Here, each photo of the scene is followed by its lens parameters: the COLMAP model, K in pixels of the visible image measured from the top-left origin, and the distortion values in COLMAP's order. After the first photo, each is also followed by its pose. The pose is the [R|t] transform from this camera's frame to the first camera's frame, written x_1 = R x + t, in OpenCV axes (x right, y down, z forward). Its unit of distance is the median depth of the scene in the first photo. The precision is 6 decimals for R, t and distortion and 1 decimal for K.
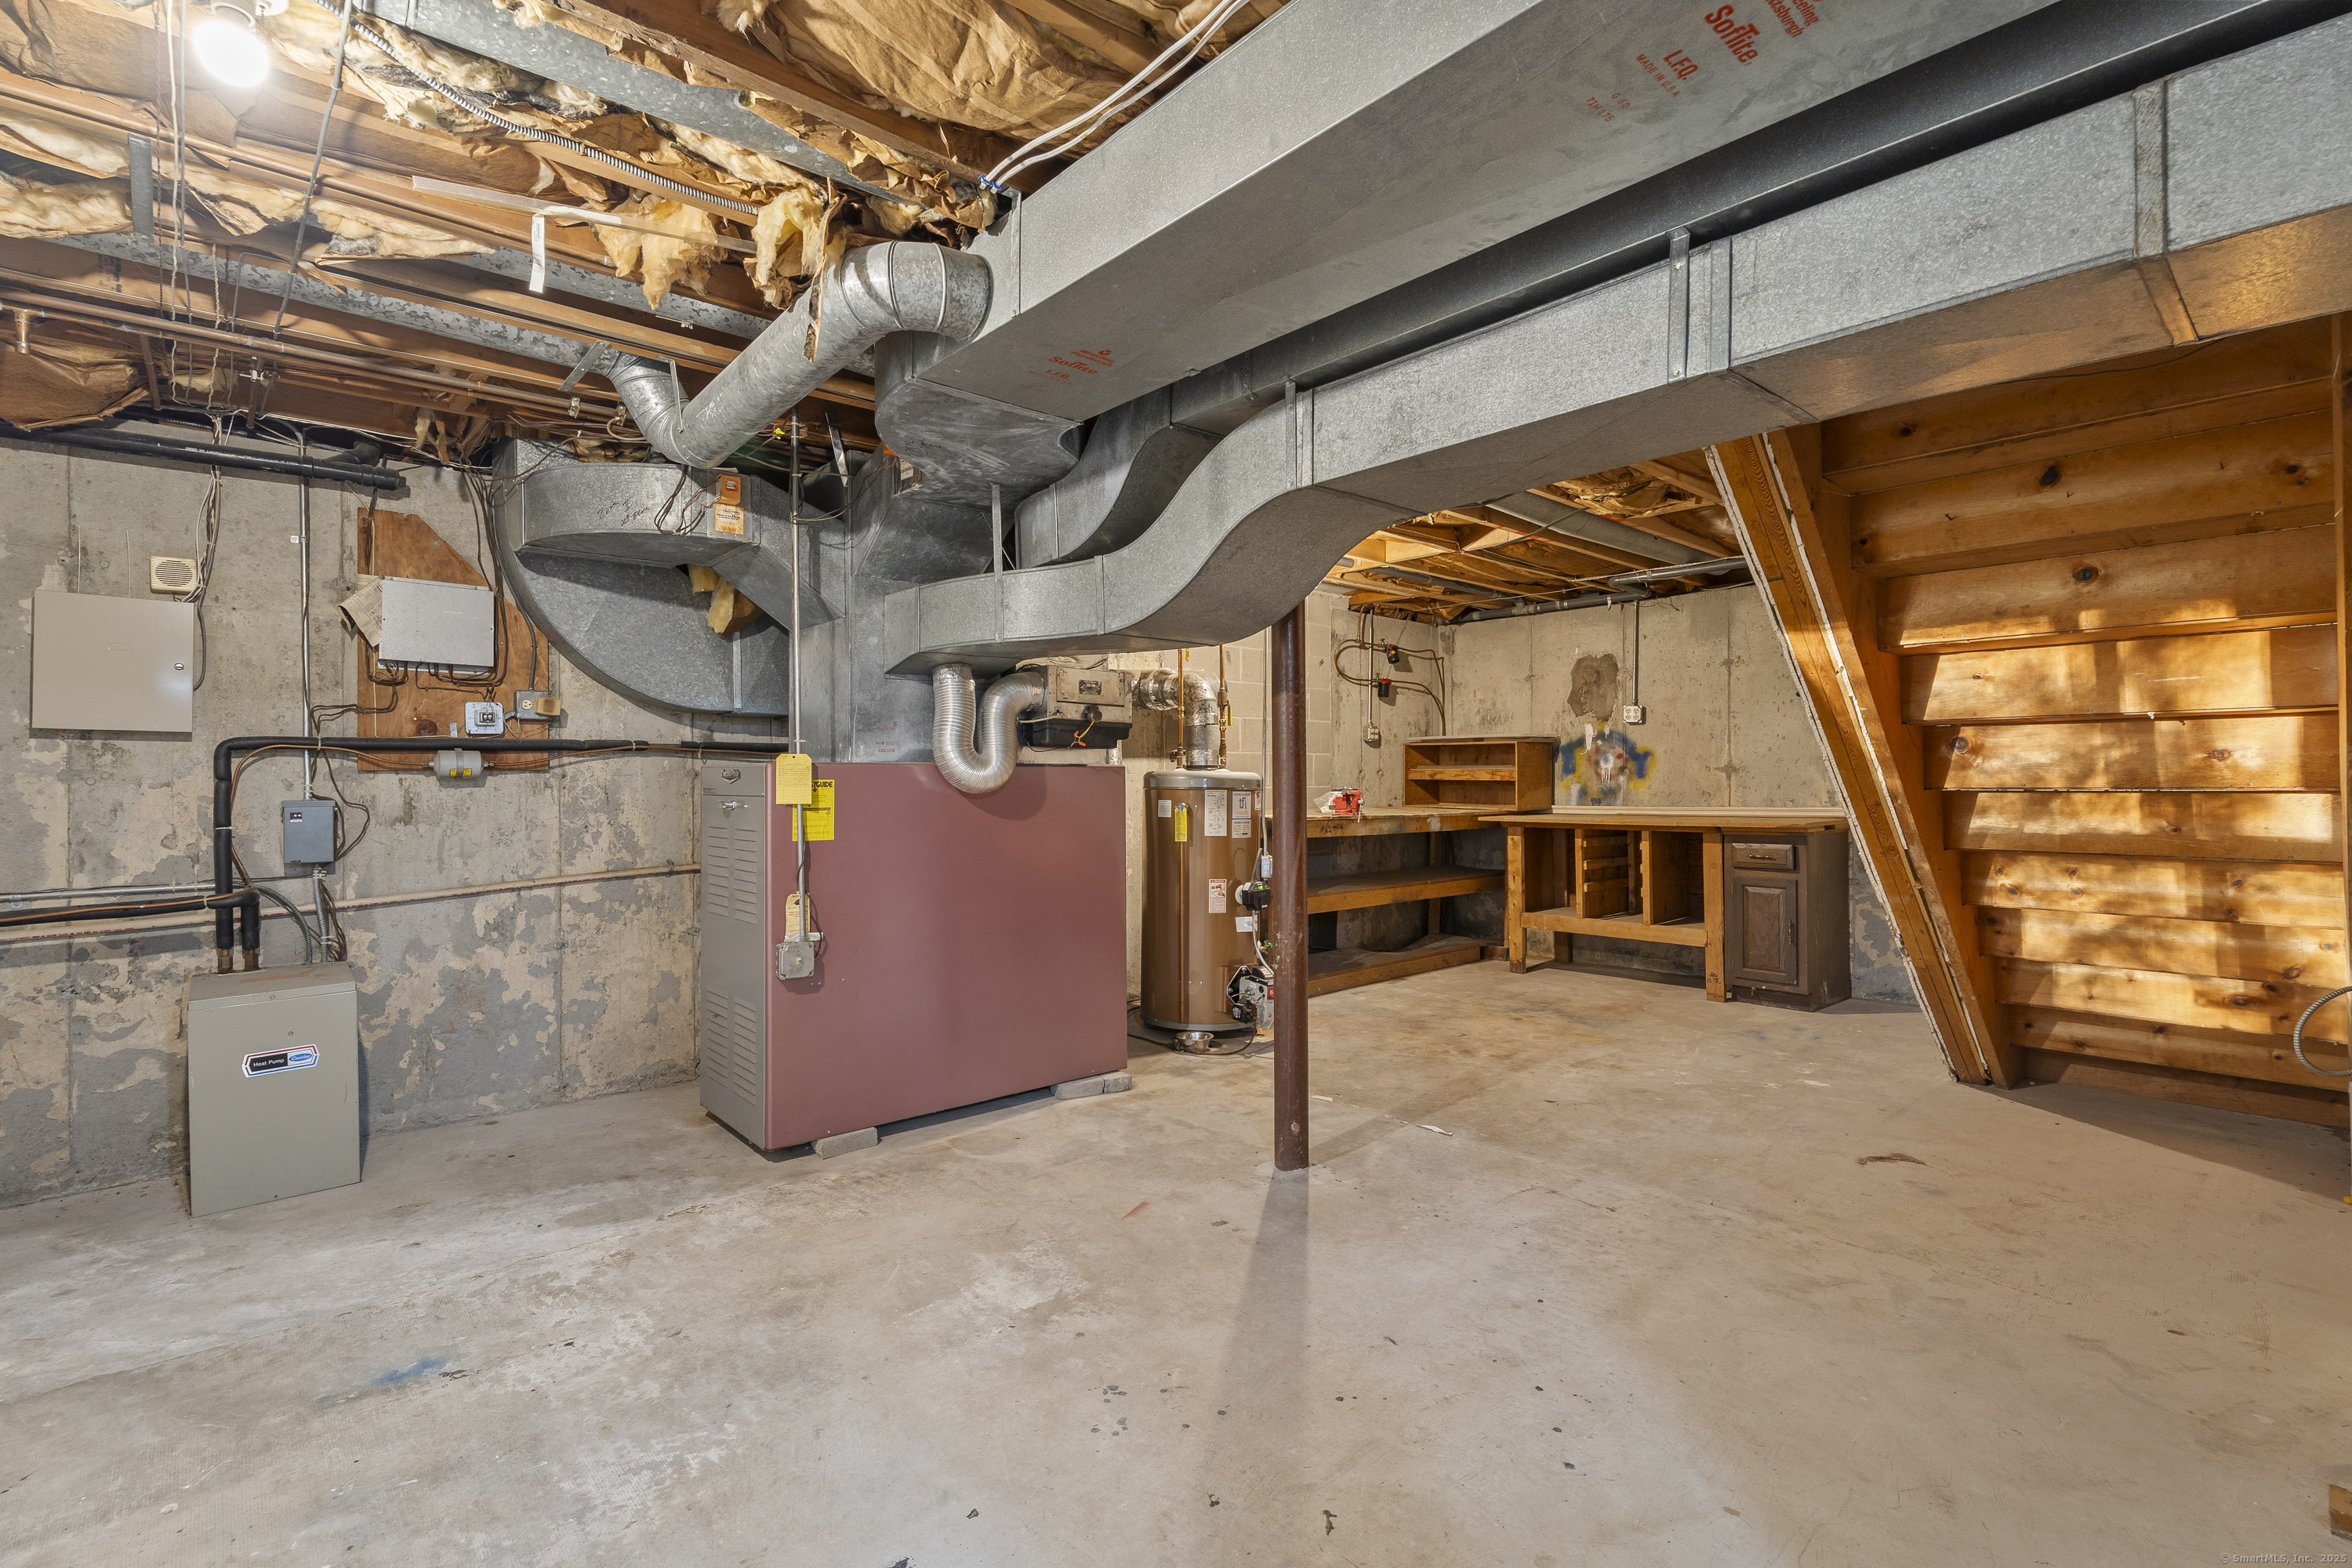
lens RADIAL K [[1062.5, 0, 1178.8], [0, 1062.5, 787.3], [0, 0, 1]] dist [0.001122, 0.000529]
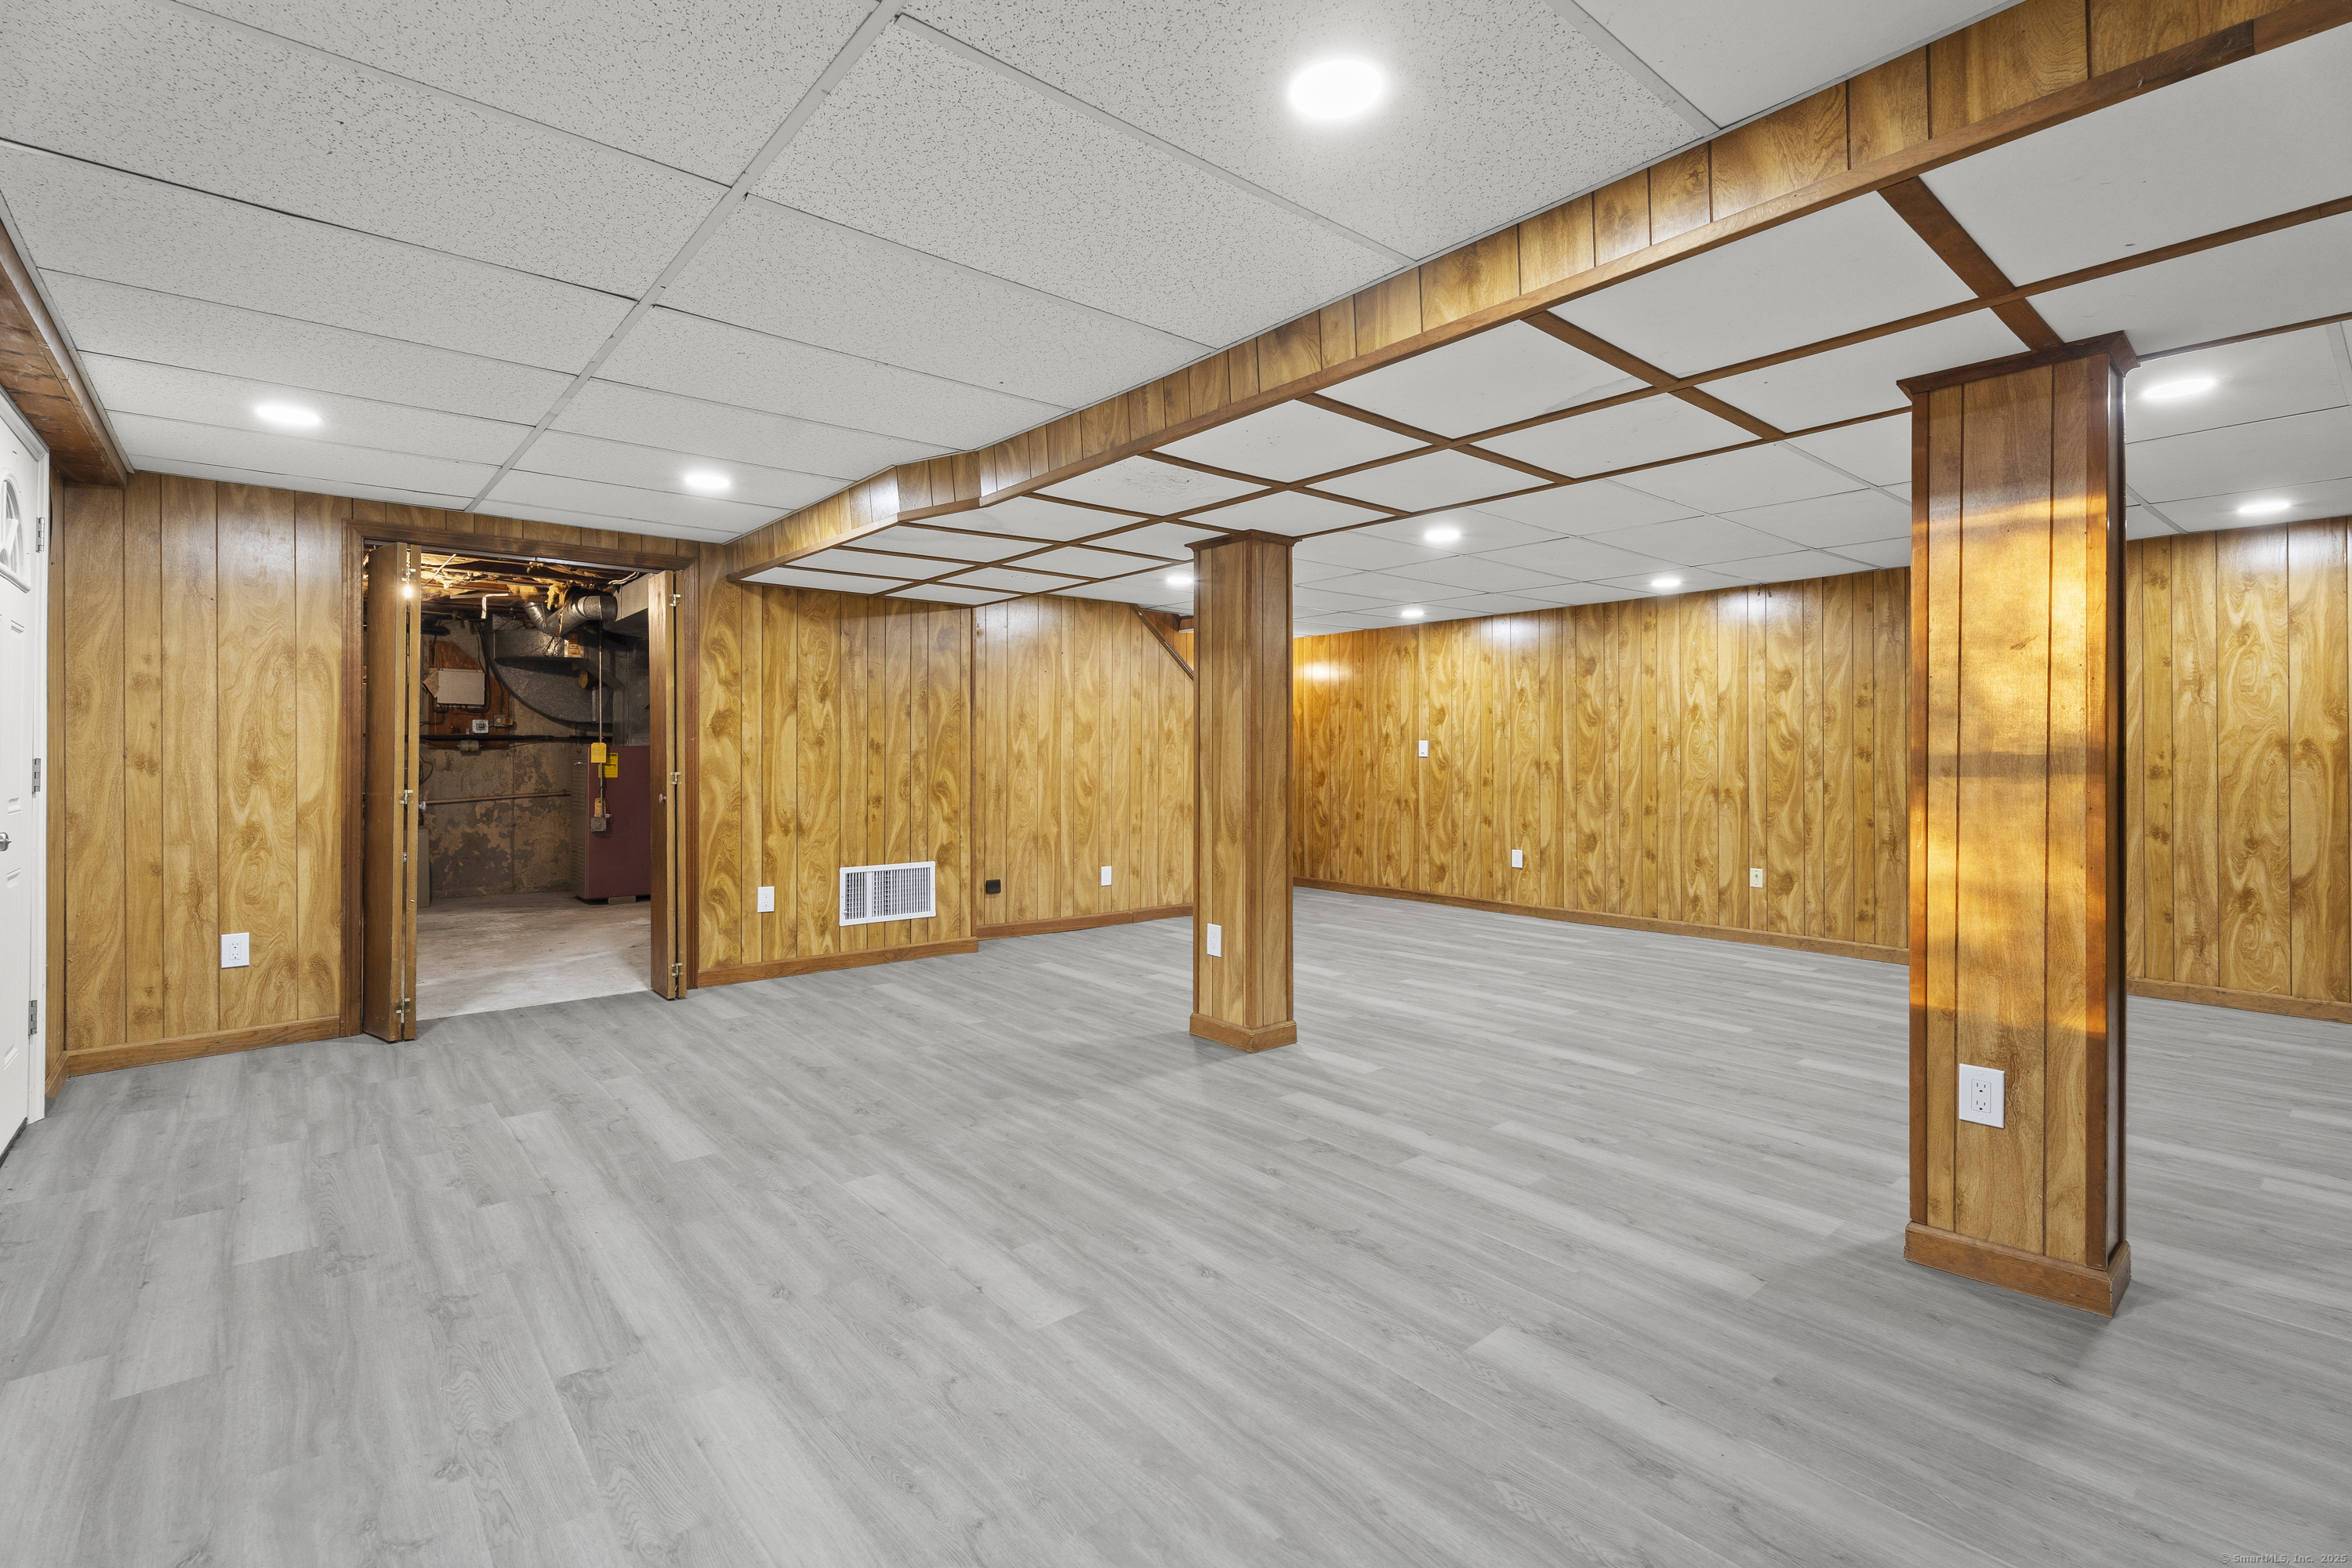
lens RADIAL K [[1062.5, 0, 1173.8], [0, 1062.5, 763.6], [0, 0, 1]] dist [0.001122, 0.000529]
pose [[0.999519, 0.004196, -0.030722, 0.946617], [-0.004307, 0.999984, -0.003537, 0.018887], [0.030707, 0.003668, 0.999522, -1.295880]]
